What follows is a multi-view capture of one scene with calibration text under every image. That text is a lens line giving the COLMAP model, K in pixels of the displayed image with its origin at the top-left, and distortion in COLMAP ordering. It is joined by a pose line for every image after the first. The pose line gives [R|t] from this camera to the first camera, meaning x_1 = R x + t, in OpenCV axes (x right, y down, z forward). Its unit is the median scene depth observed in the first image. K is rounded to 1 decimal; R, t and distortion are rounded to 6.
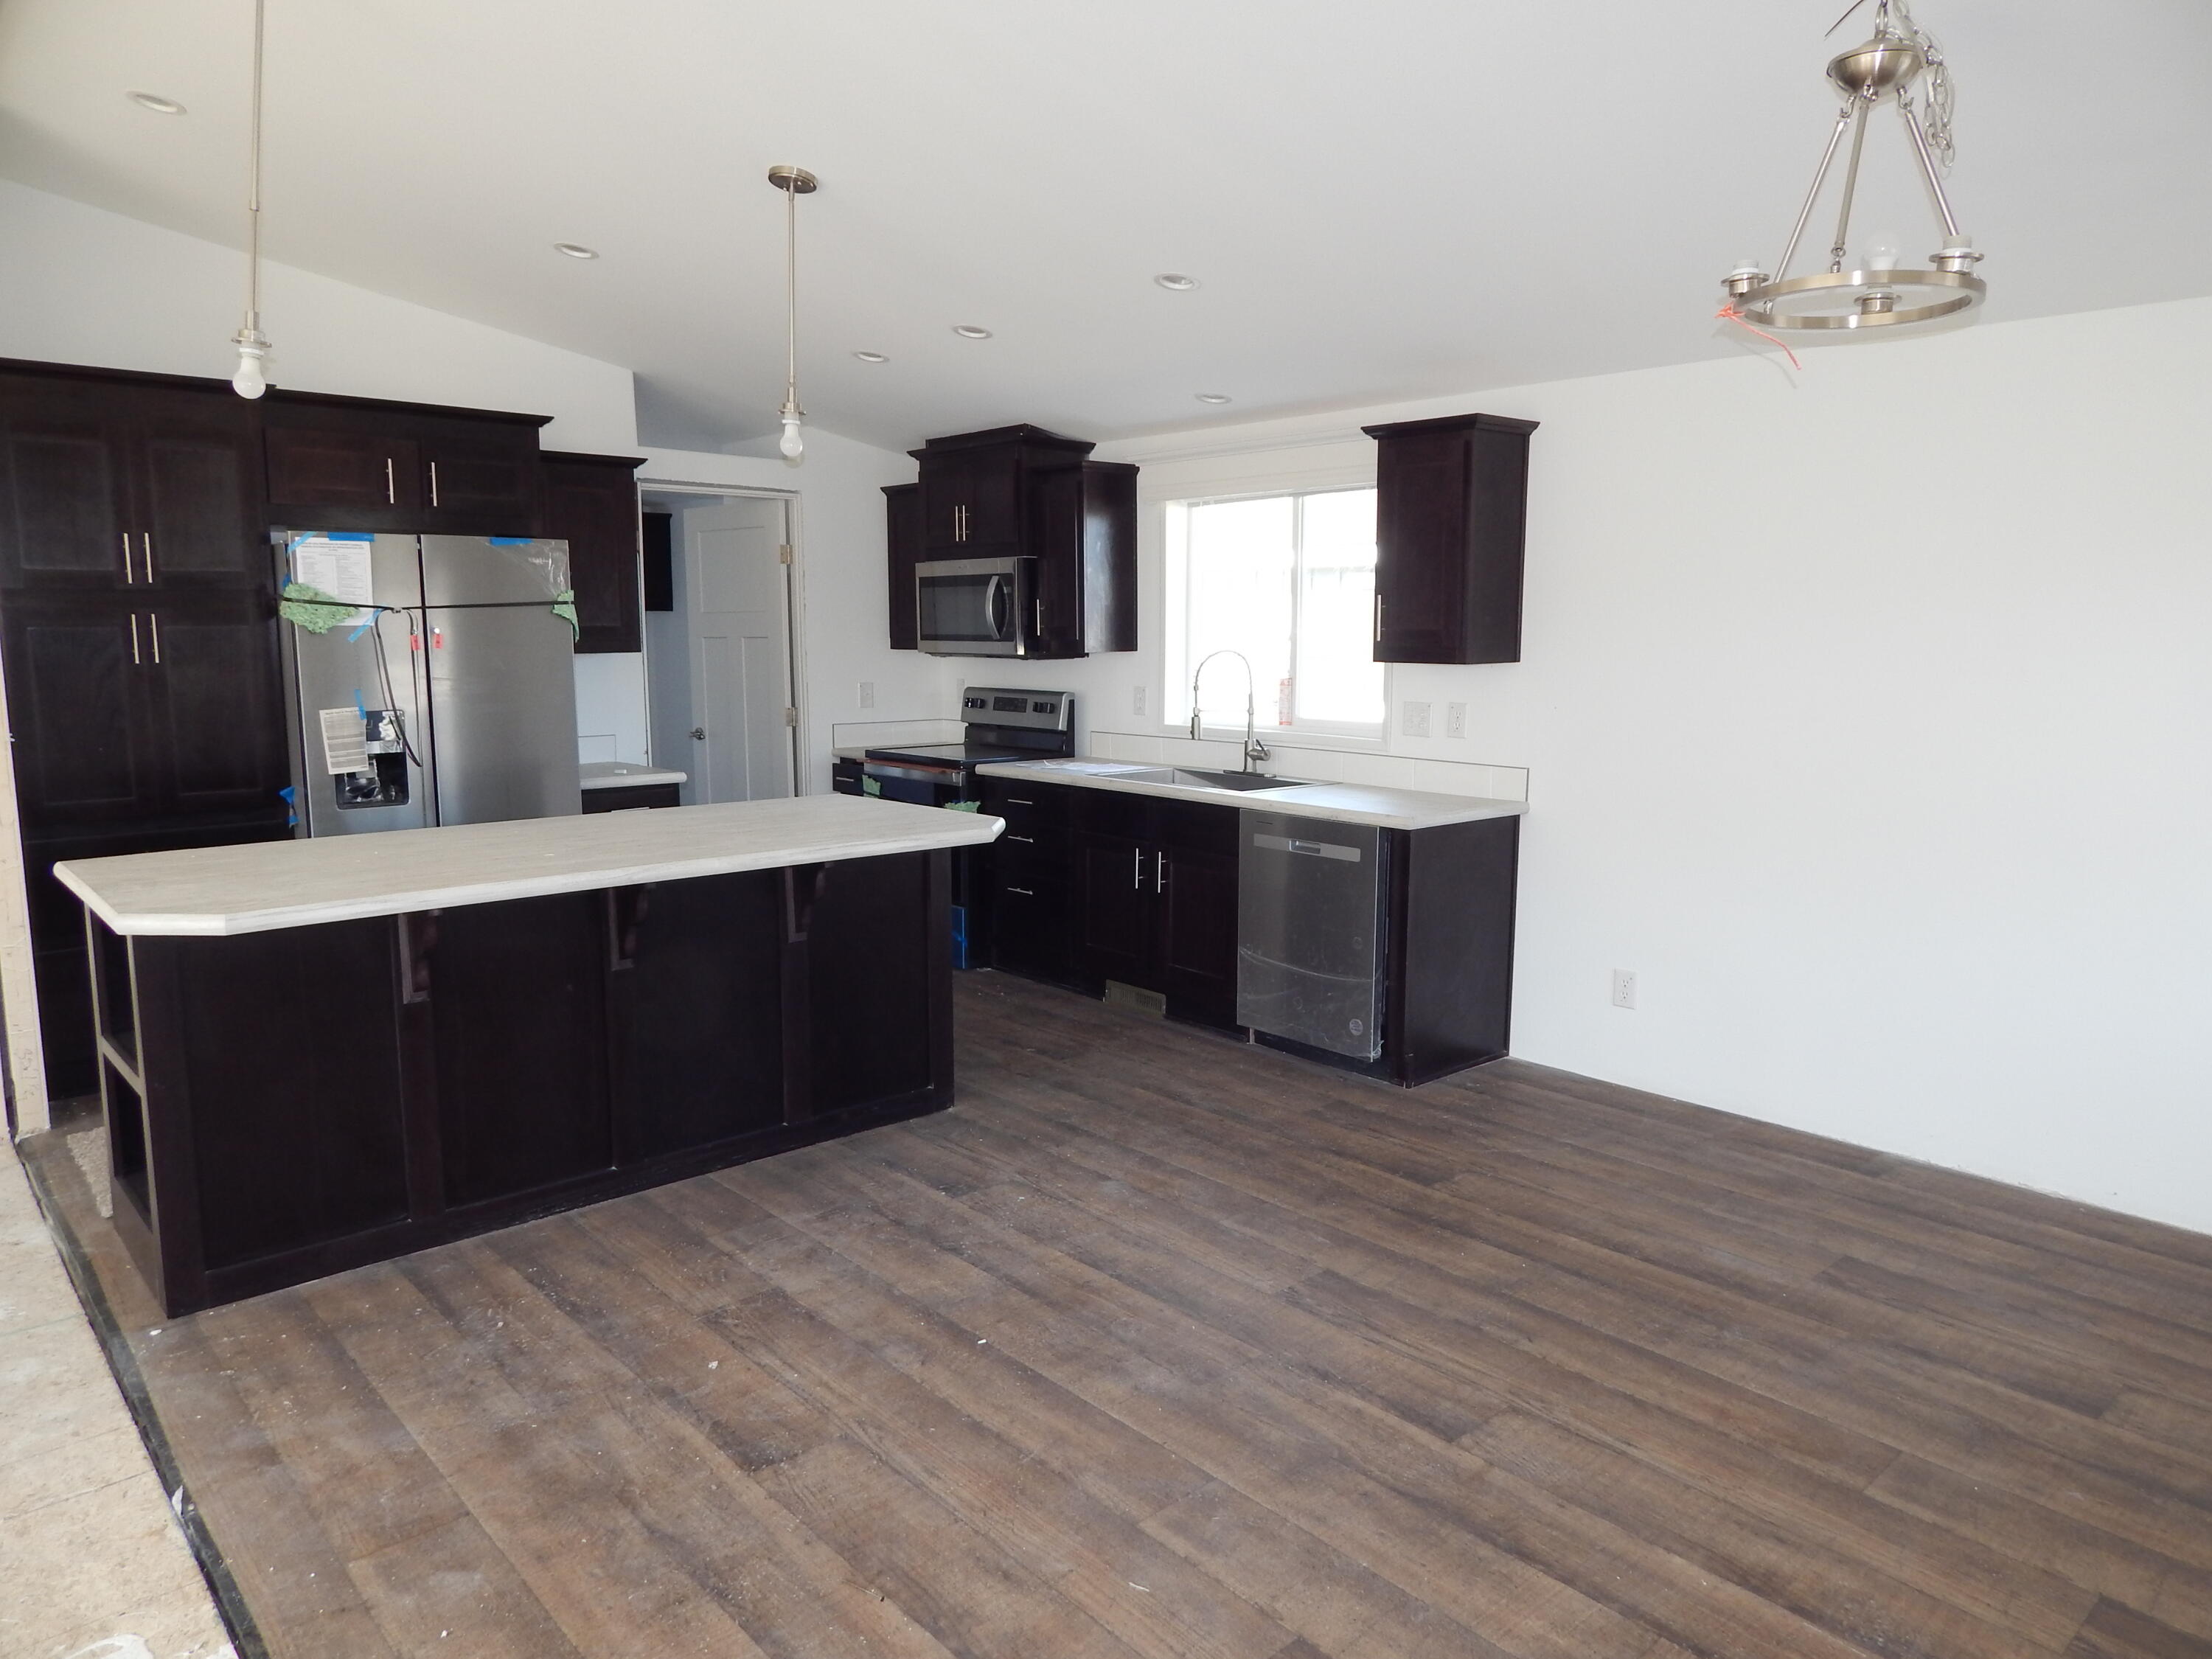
lens RADIAL K [[1475.1, 0, 1119.6], [0, 1475.1, 824.5], [0, 0, 1]] dist [0.006846, 0.000715]
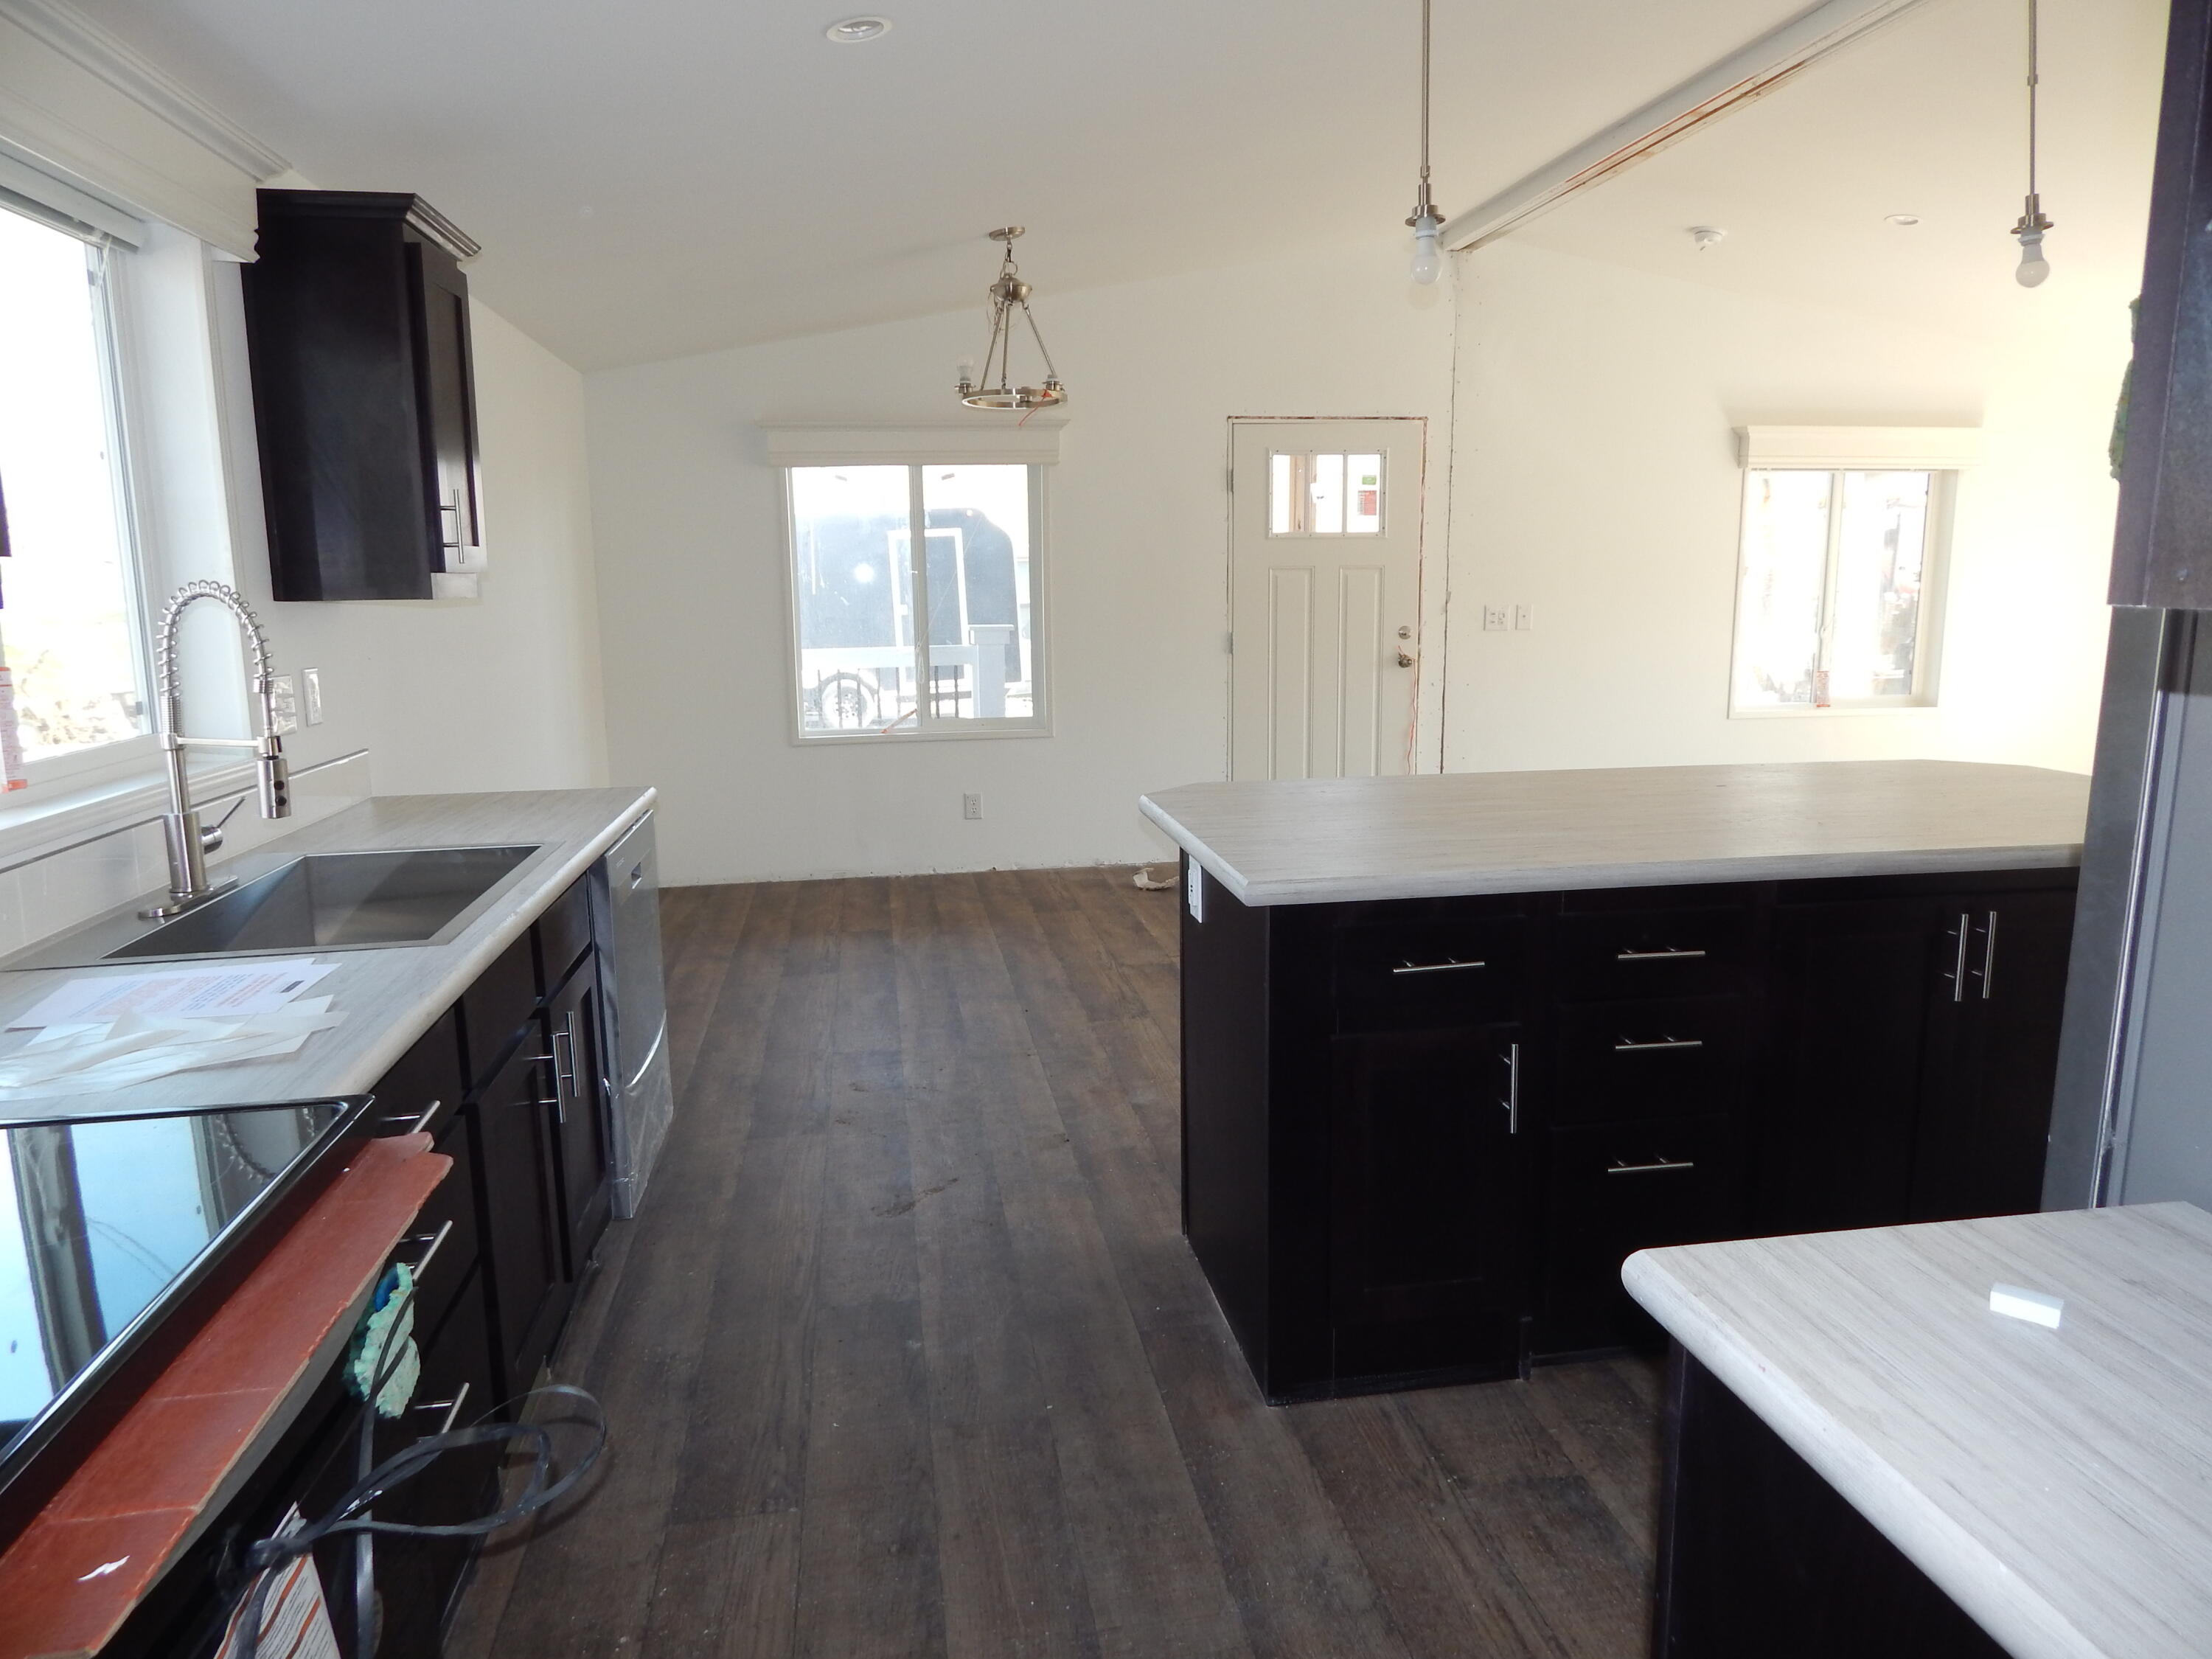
lens RADIAL K [[1463.7, 0, 1116.3], [0, 1463.7, 818.2], [0, 0, 1]] dist [0.004816, -0.001358]
pose [[-0.843787, -0.084610, 0.529967, -0.446624], [0.078655, 0.957335, 0.278069, -0.194878], [-0.530884, 0.276315, -0.801132, 1.548954]]
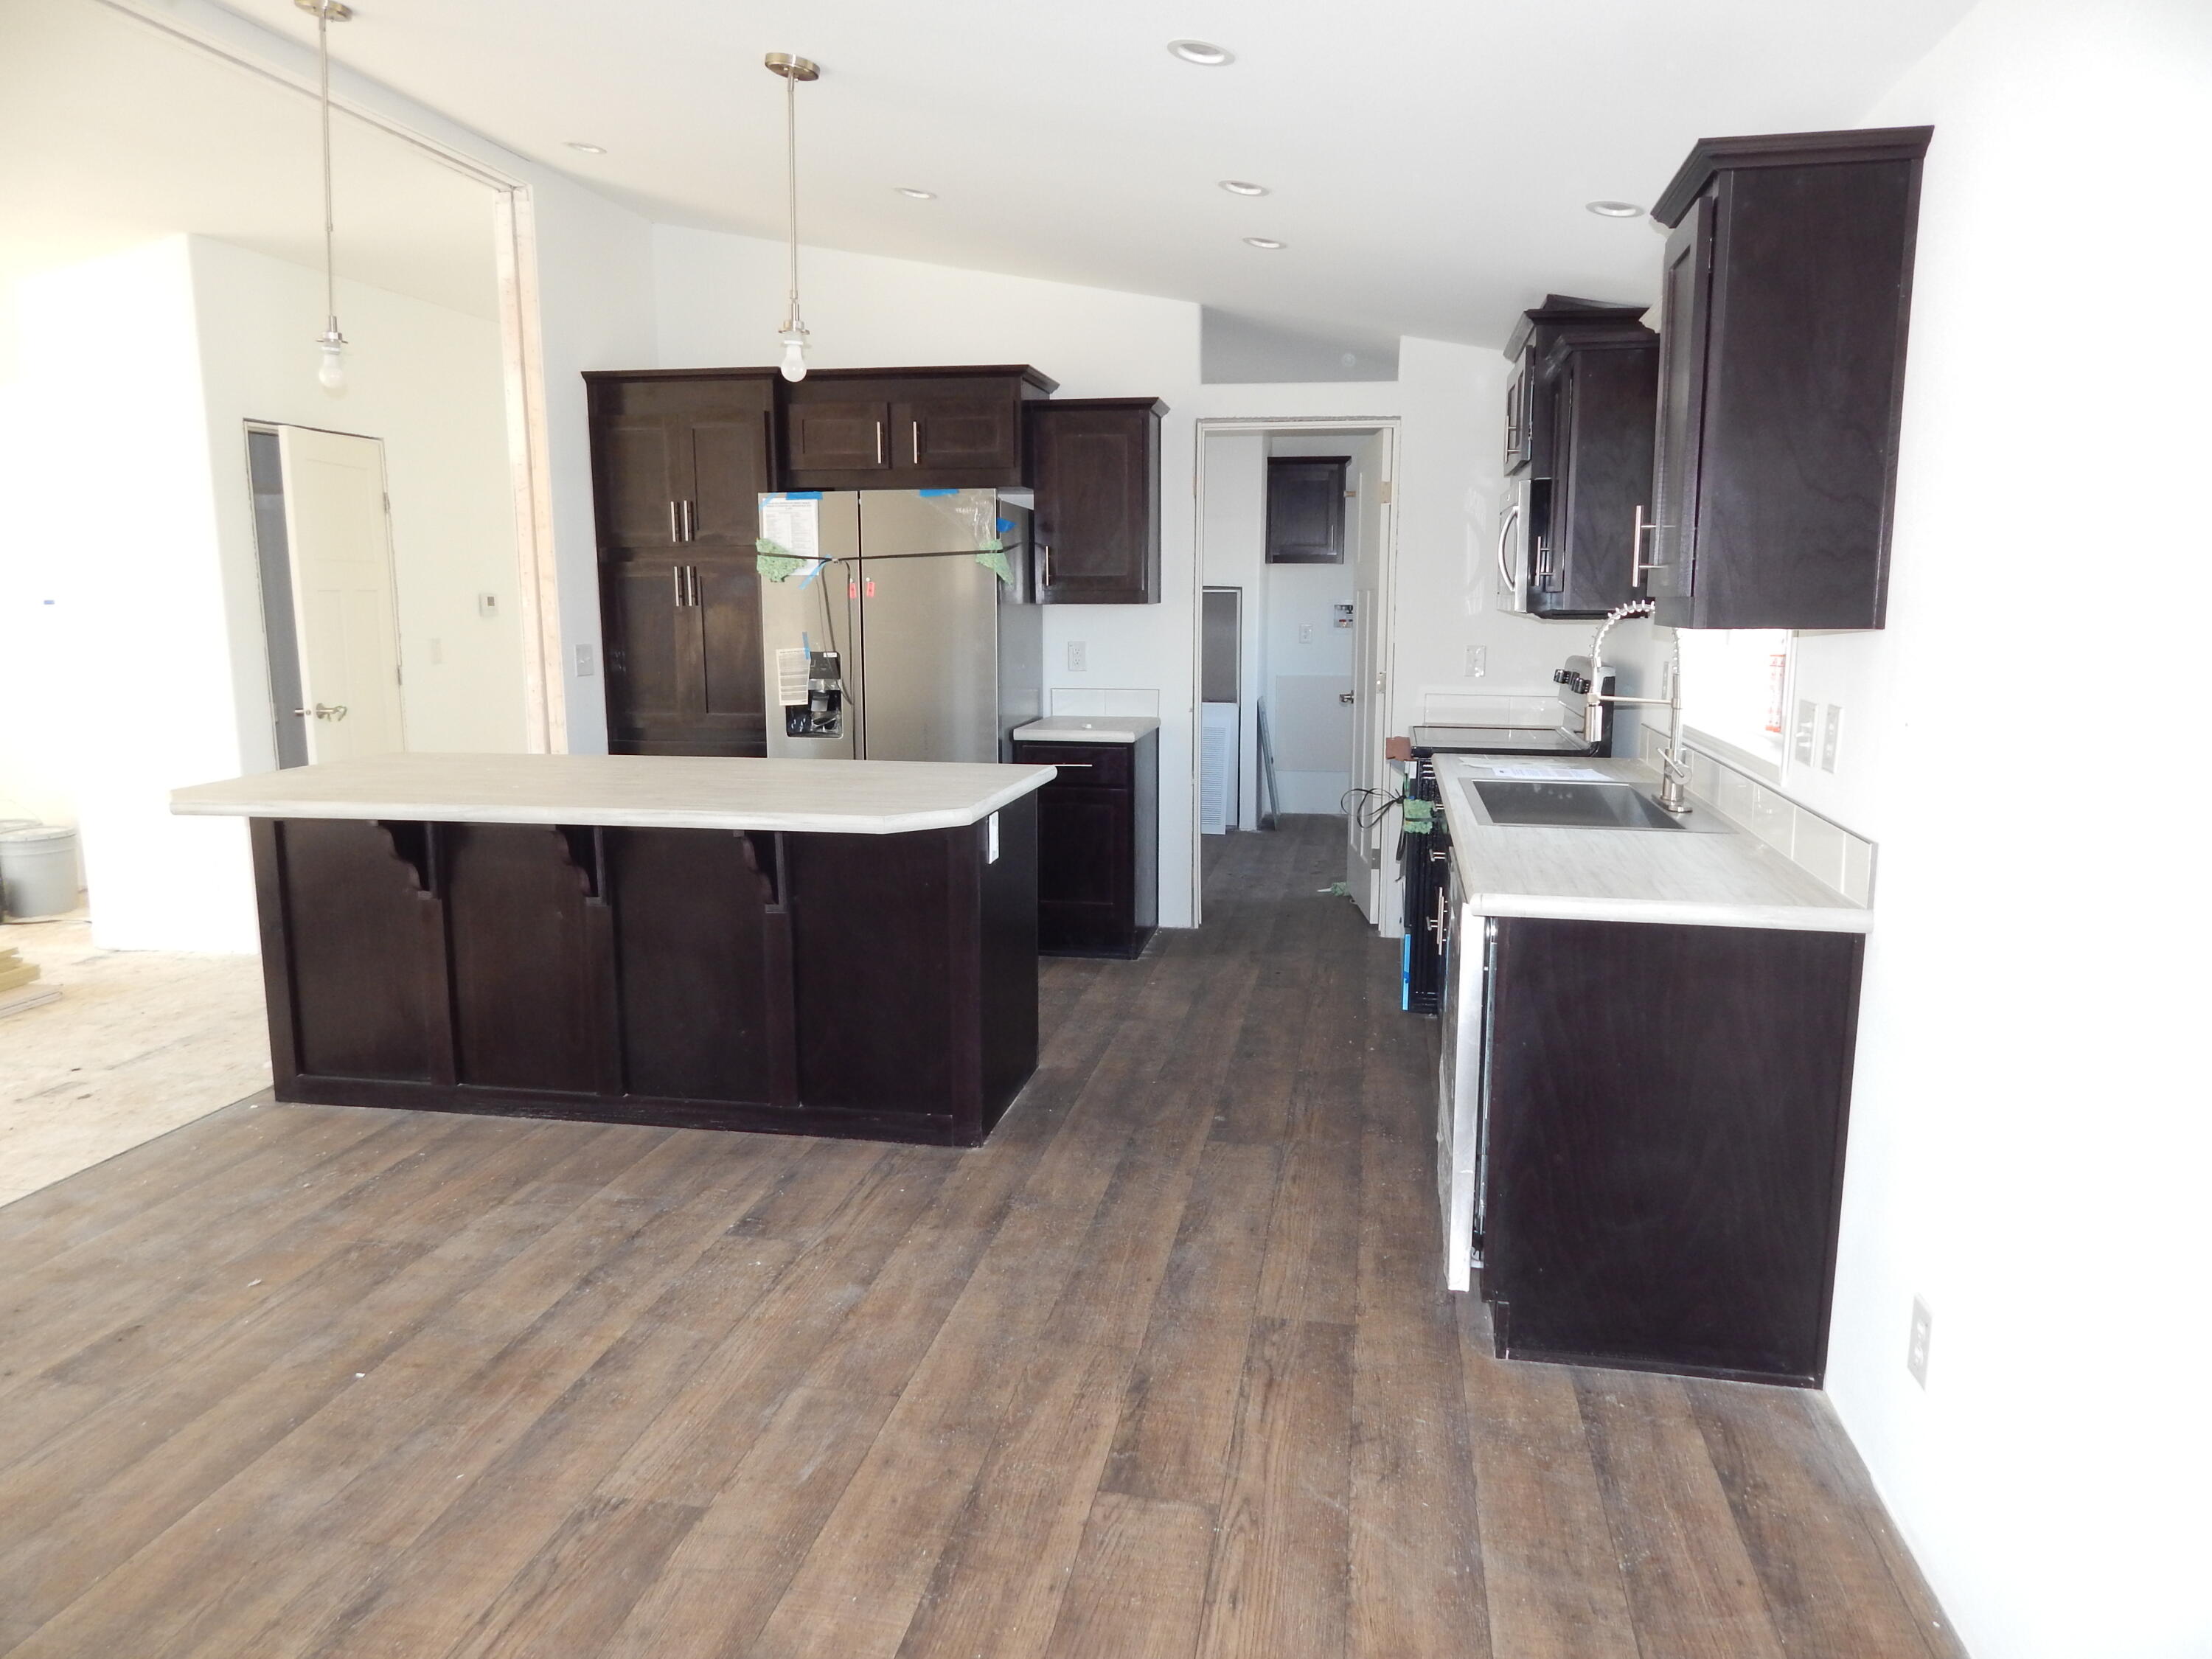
lens RADIAL K [[1470.2, 0, 1097.3], [0, 1470.2, 814.5], [0, 0, 1]] dist [0.013898, -0.005707]
pose [[0.601869, 0.122751, -0.789104, 0.574955], [-0.102819, 0.991803, 0.075860, -0.067877], [0.791948, 0.035477, 0.609557, 0.547603]]
